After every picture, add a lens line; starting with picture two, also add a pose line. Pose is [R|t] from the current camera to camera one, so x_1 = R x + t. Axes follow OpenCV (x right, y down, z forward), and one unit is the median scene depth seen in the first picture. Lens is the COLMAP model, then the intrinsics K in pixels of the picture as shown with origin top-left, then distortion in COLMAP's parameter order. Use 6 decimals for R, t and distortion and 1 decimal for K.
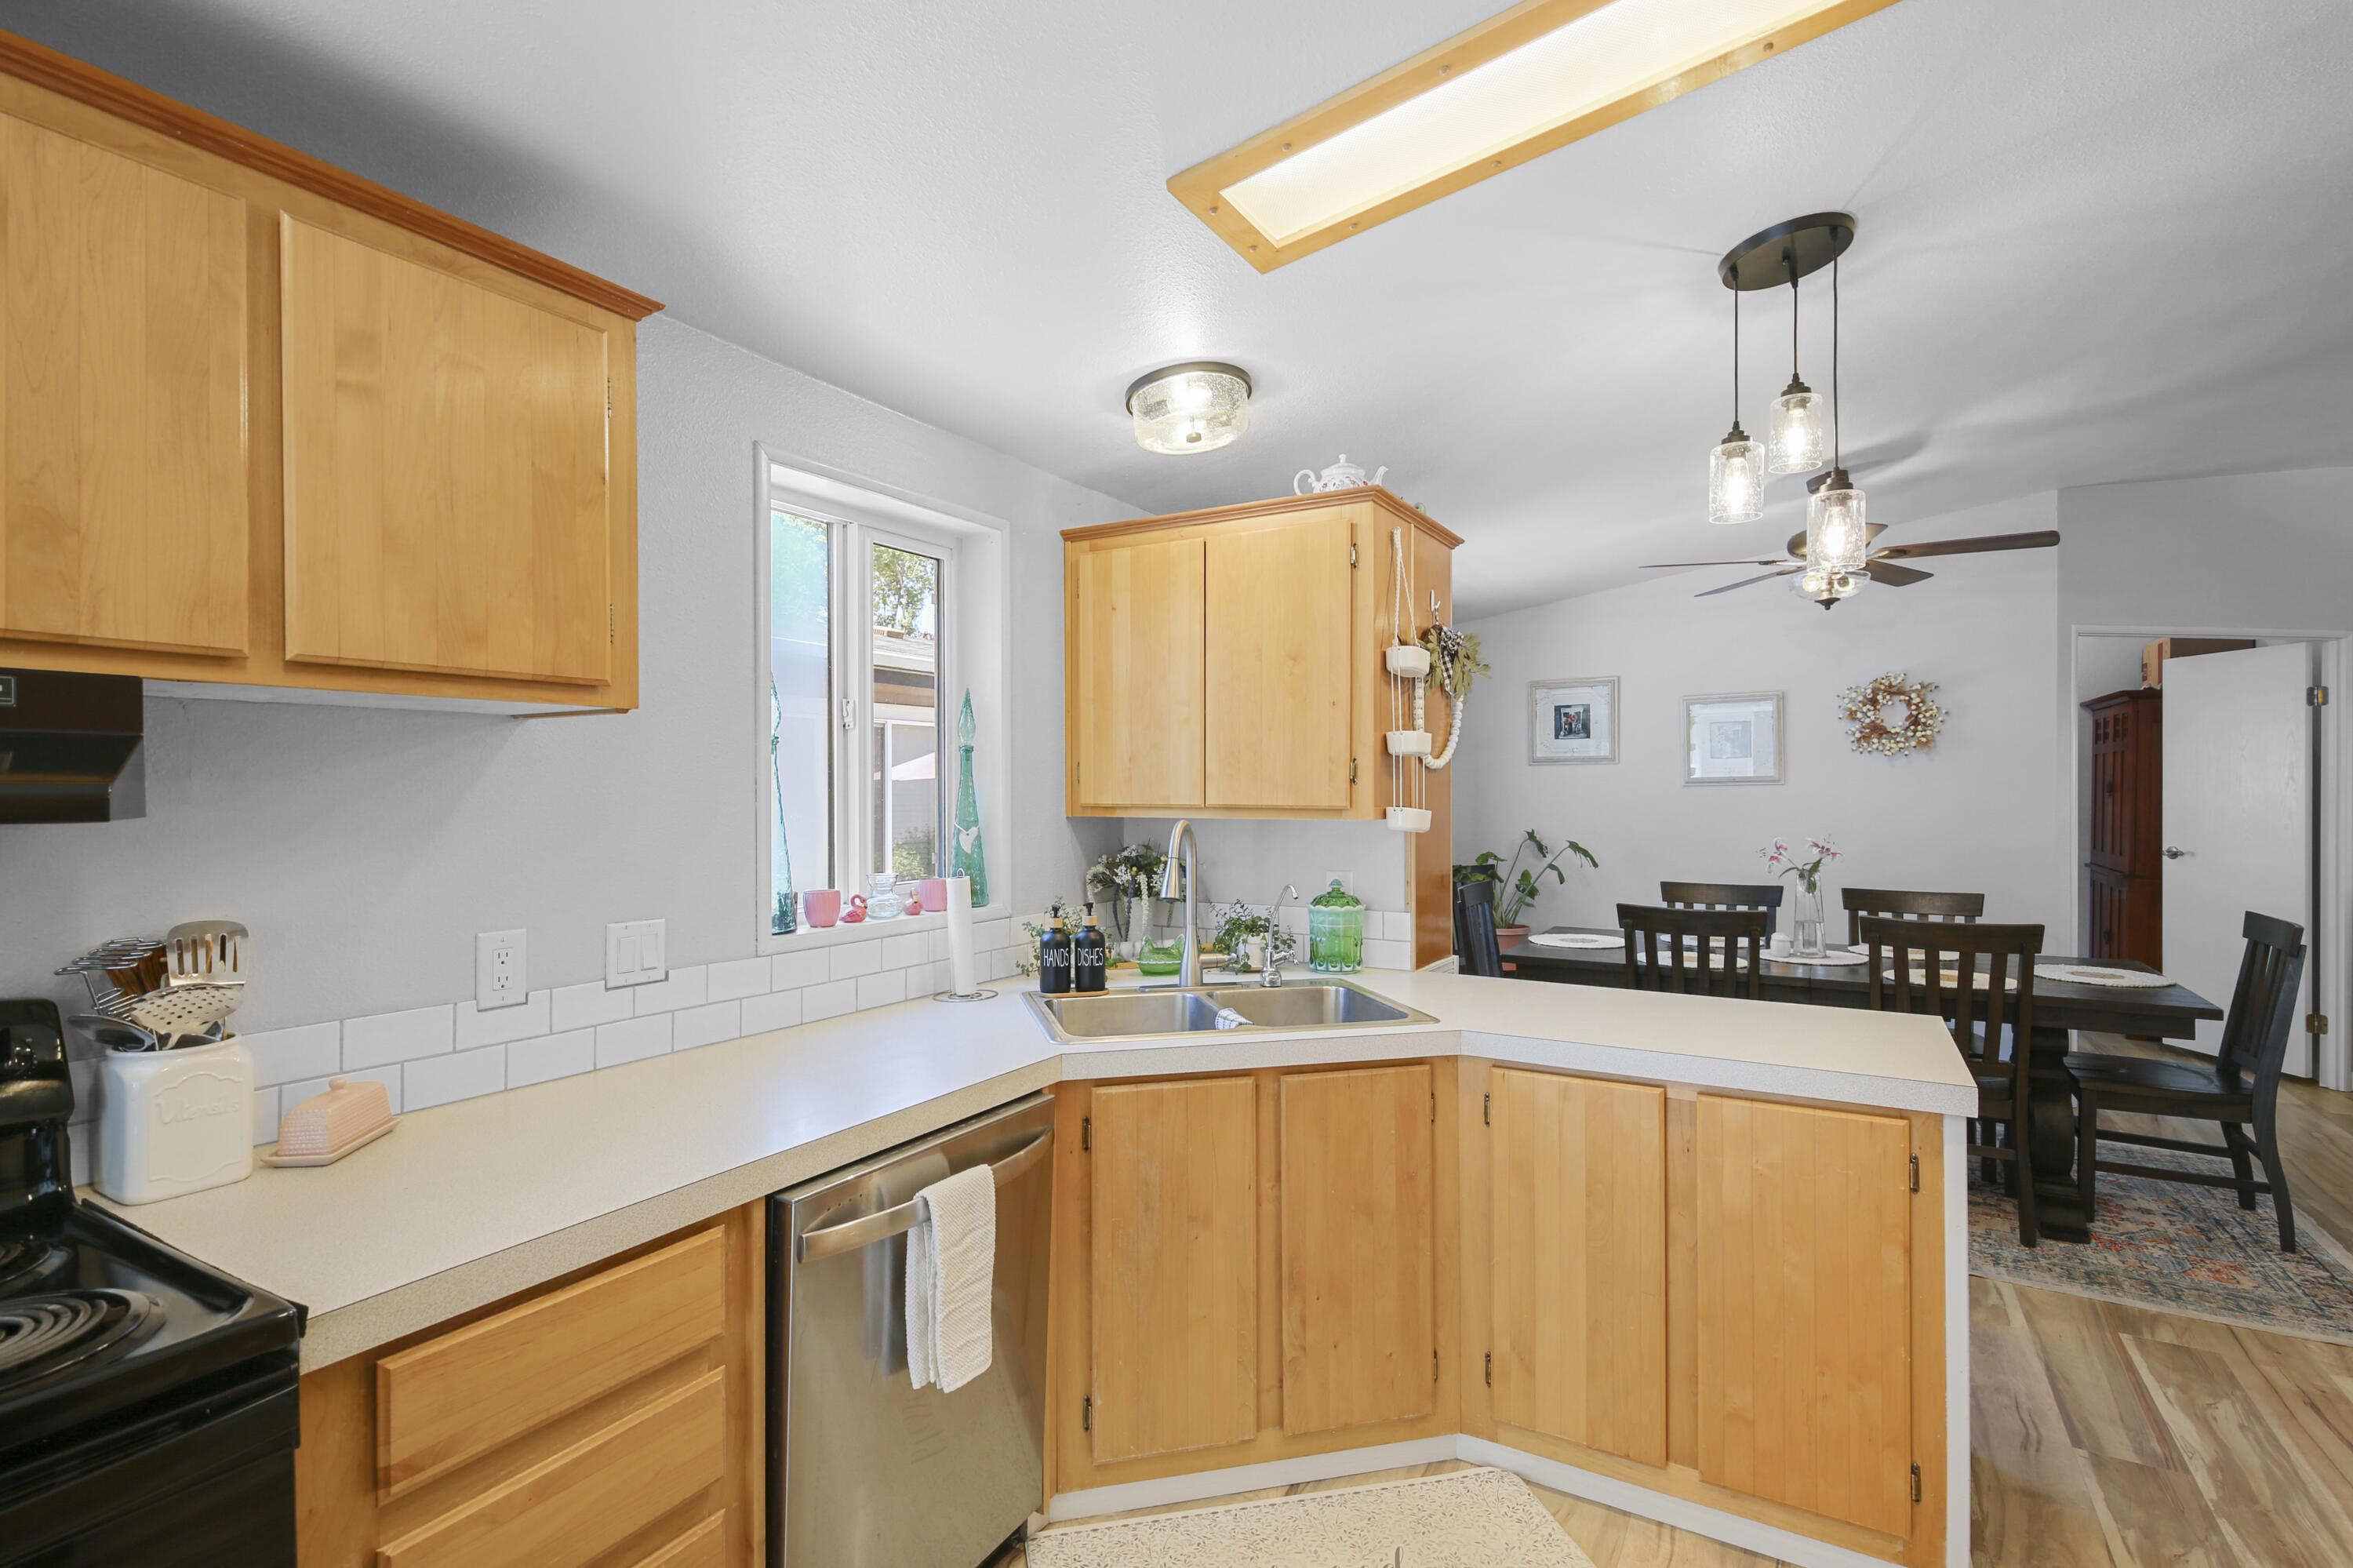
lens RADIAL K [[1111.8, 0, 1167.5], [0, 1111.8, 783.3], [0, 0, 1]] dist [-0.002835, 0.000979]
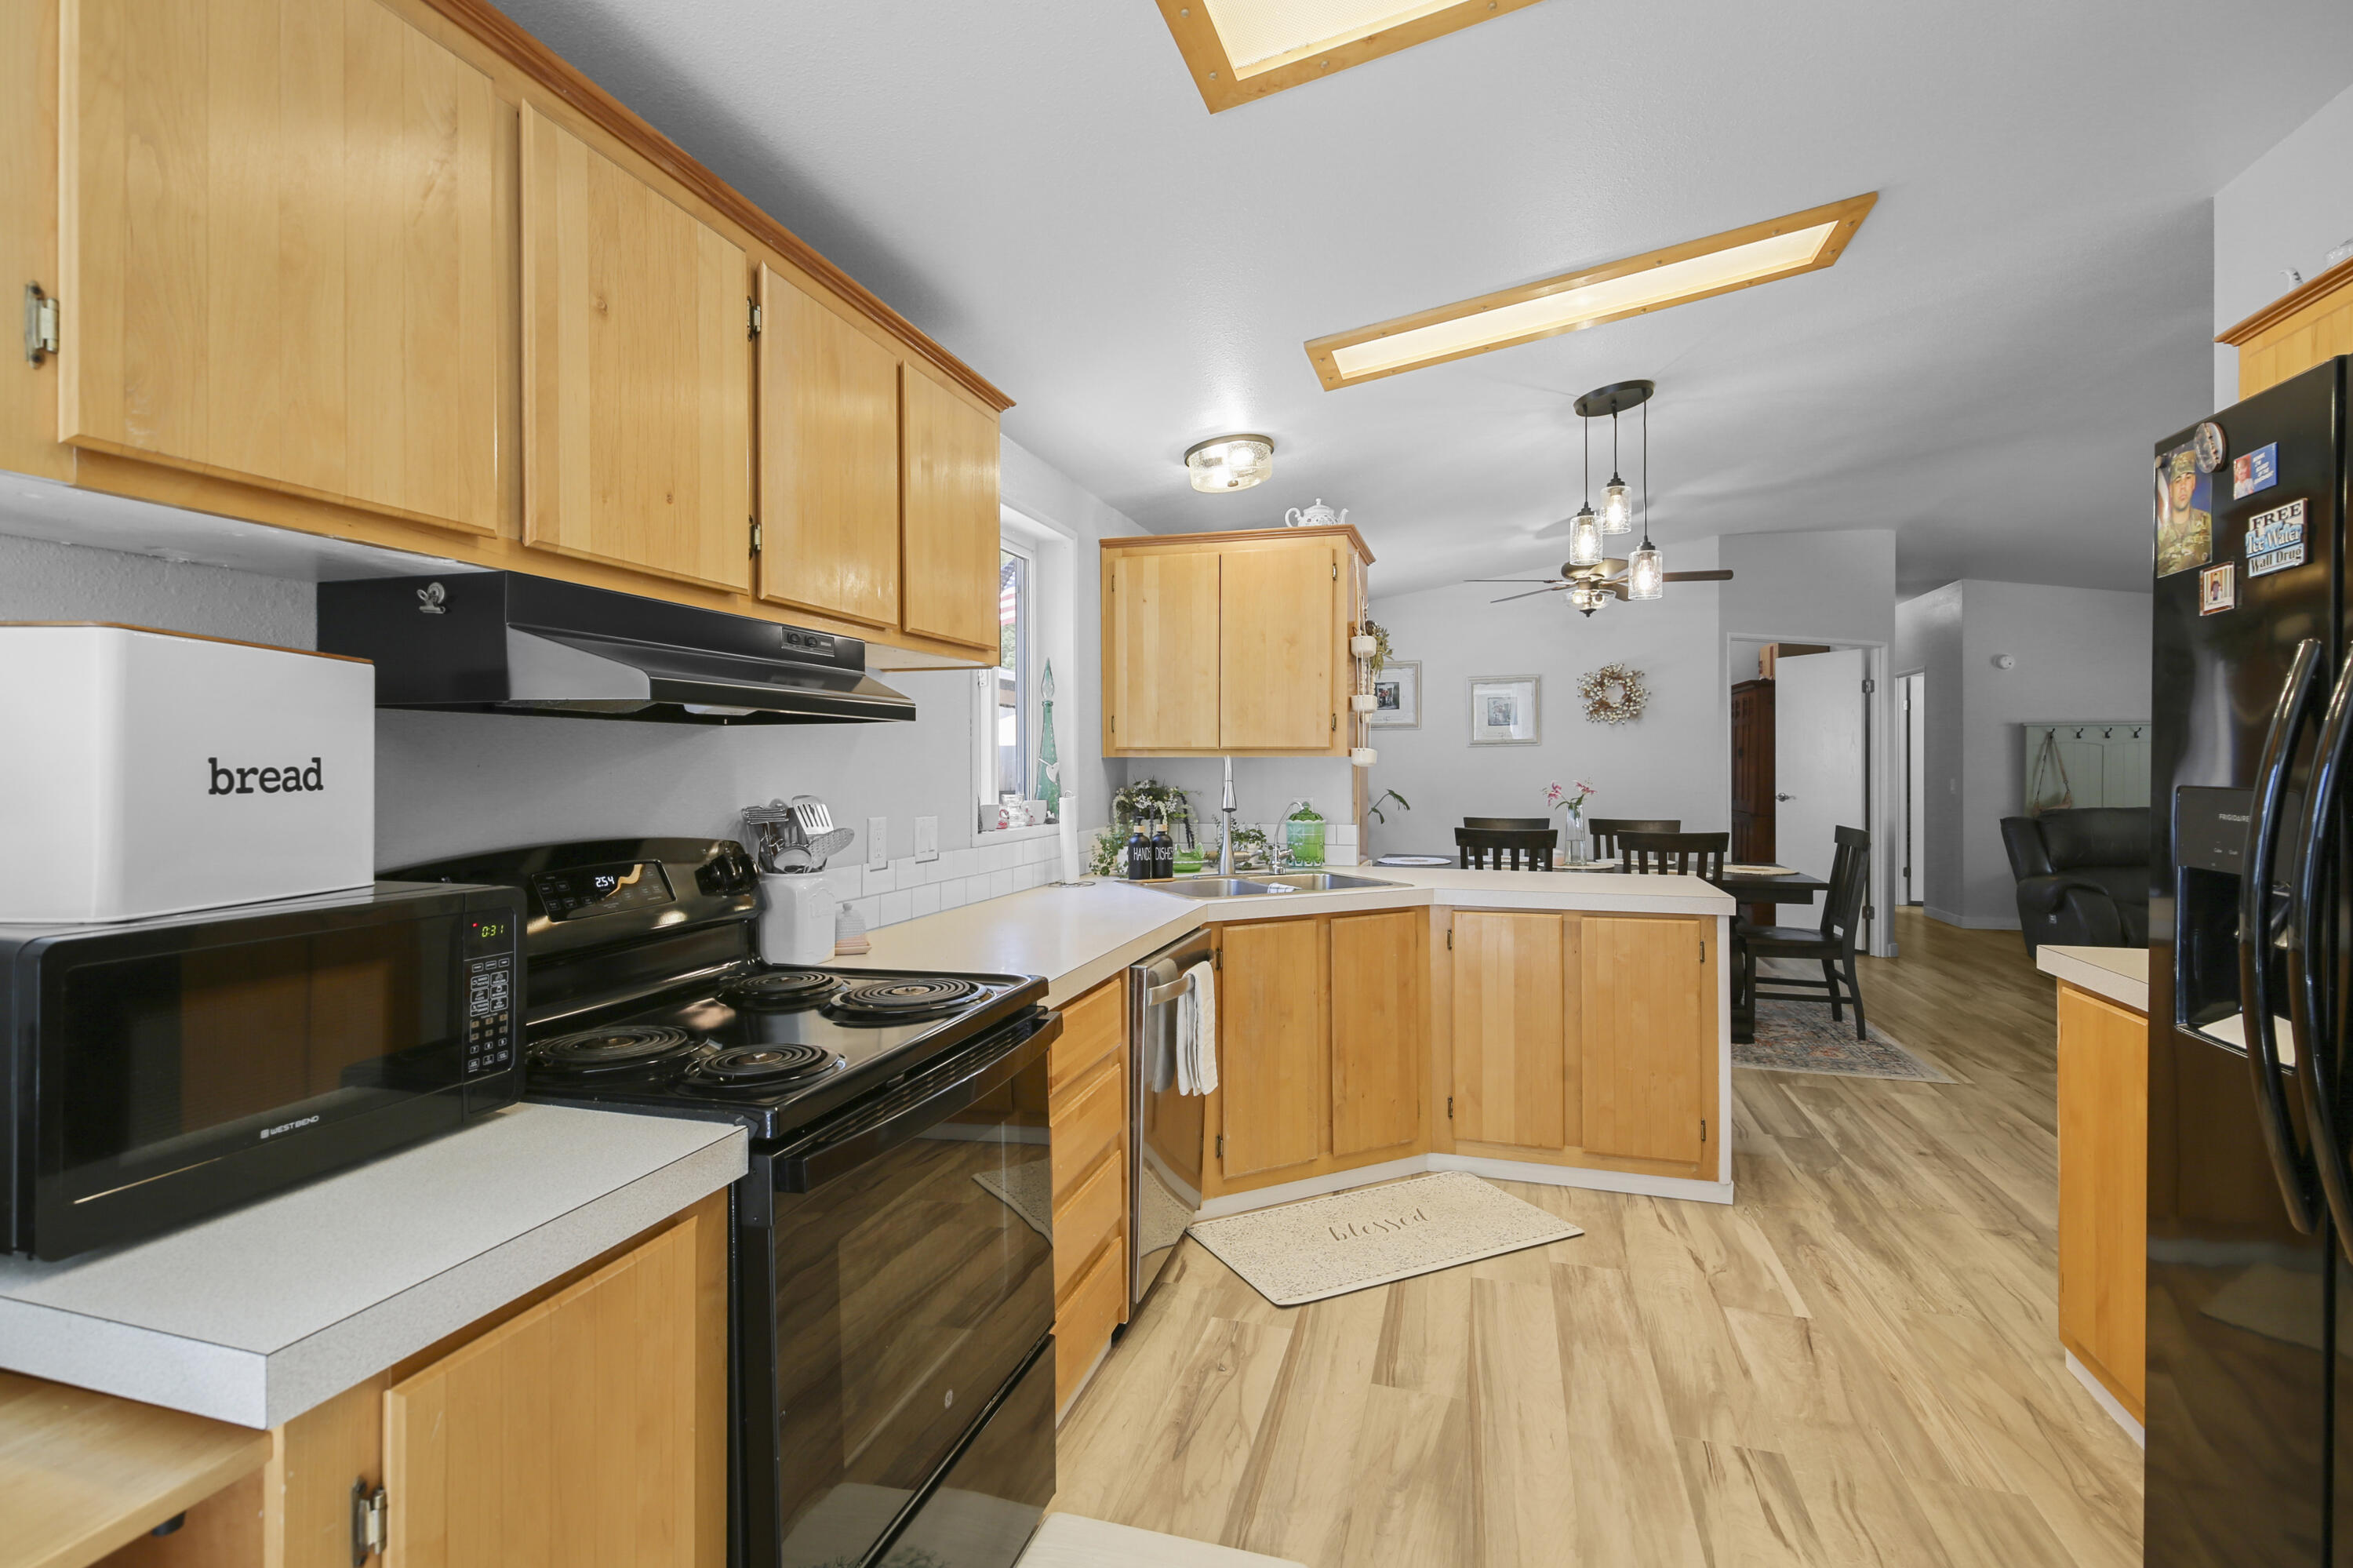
lens RADIAL K [[1111.8, 0, 1157.6], [0, 1111.8, 750.8], [0, 0, 1]] dist [-0.002835, 0.000979]
pose [[0.969677, 0.005102, 0.244337, -0.429767], [-0.003034, 0.999956, -0.008840, 0.041723], [-0.244371, 0.007831, 0.969650, -0.355060]]
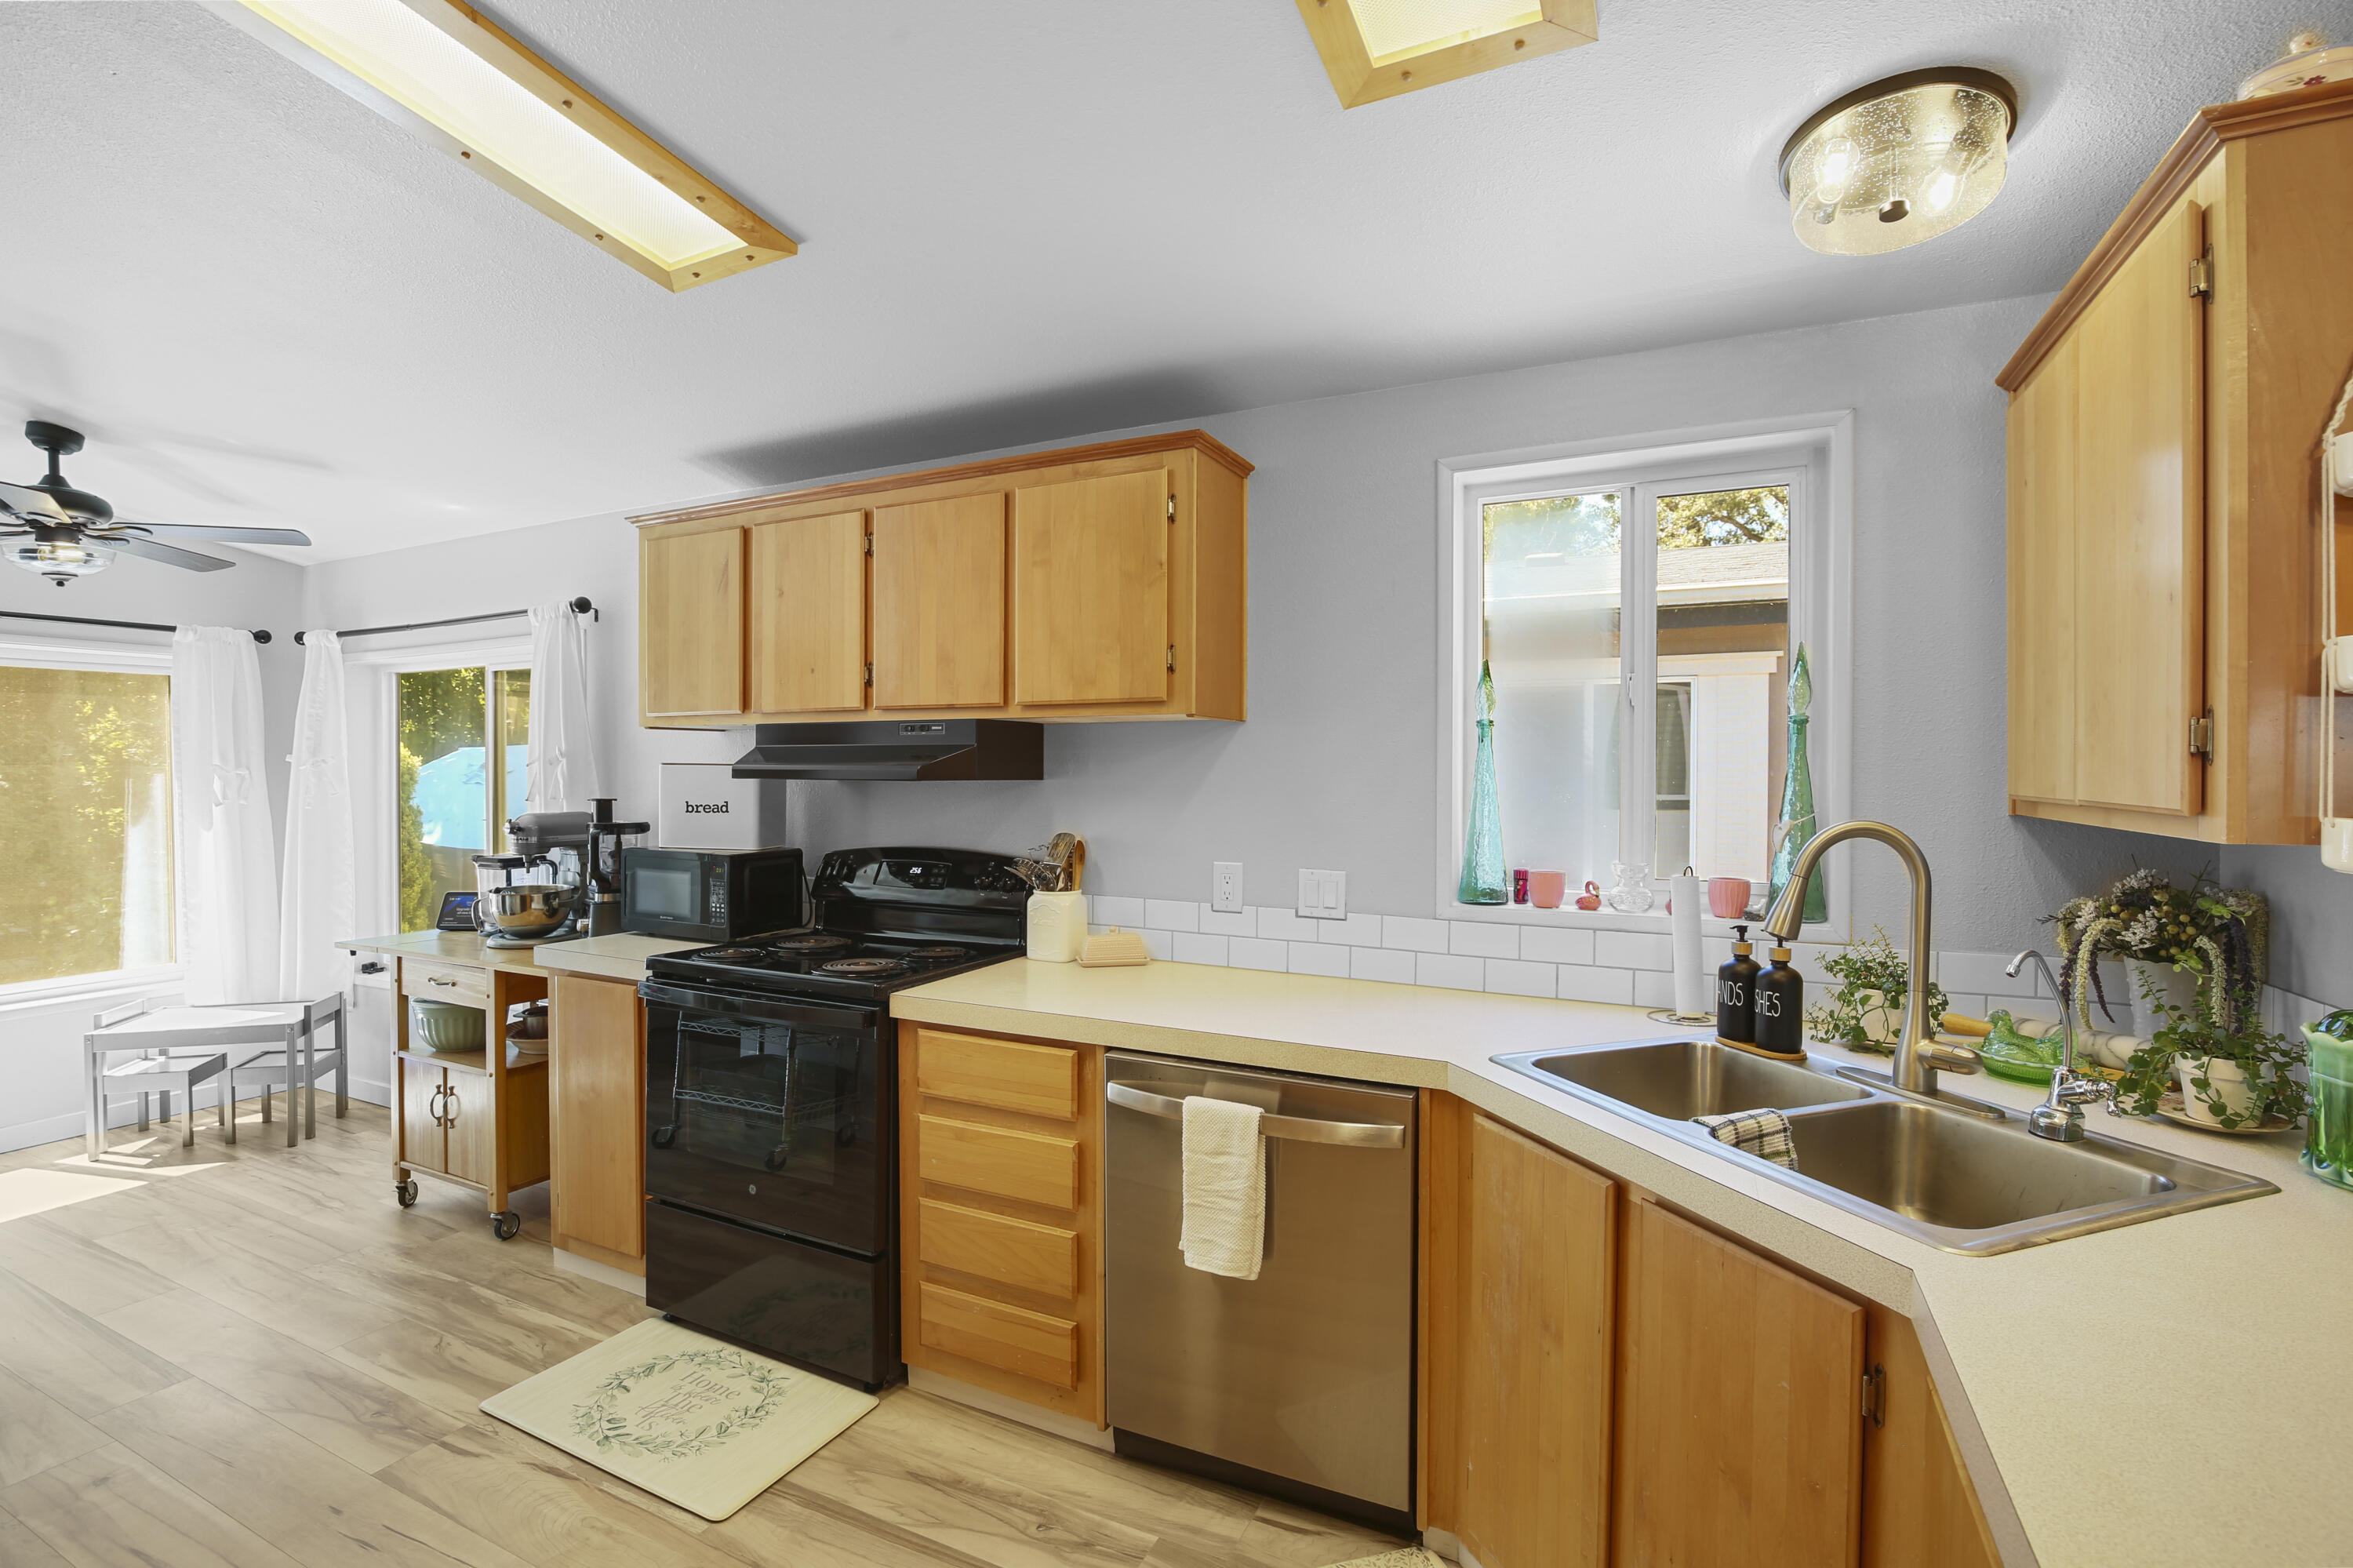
lens RADIAL K [[1111.8, 0, 1169.0], [0, 1111.8, 786.6], [0, 0, 1]] dist [-0.002835, 0.000979]
pose [[0.061425, 0.021823, -0.997873, 0.654029], [0.001439, 0.999758, 0.021953, -0.002949], [0.998111, -0.002784, 0.061379, 0.588651]]
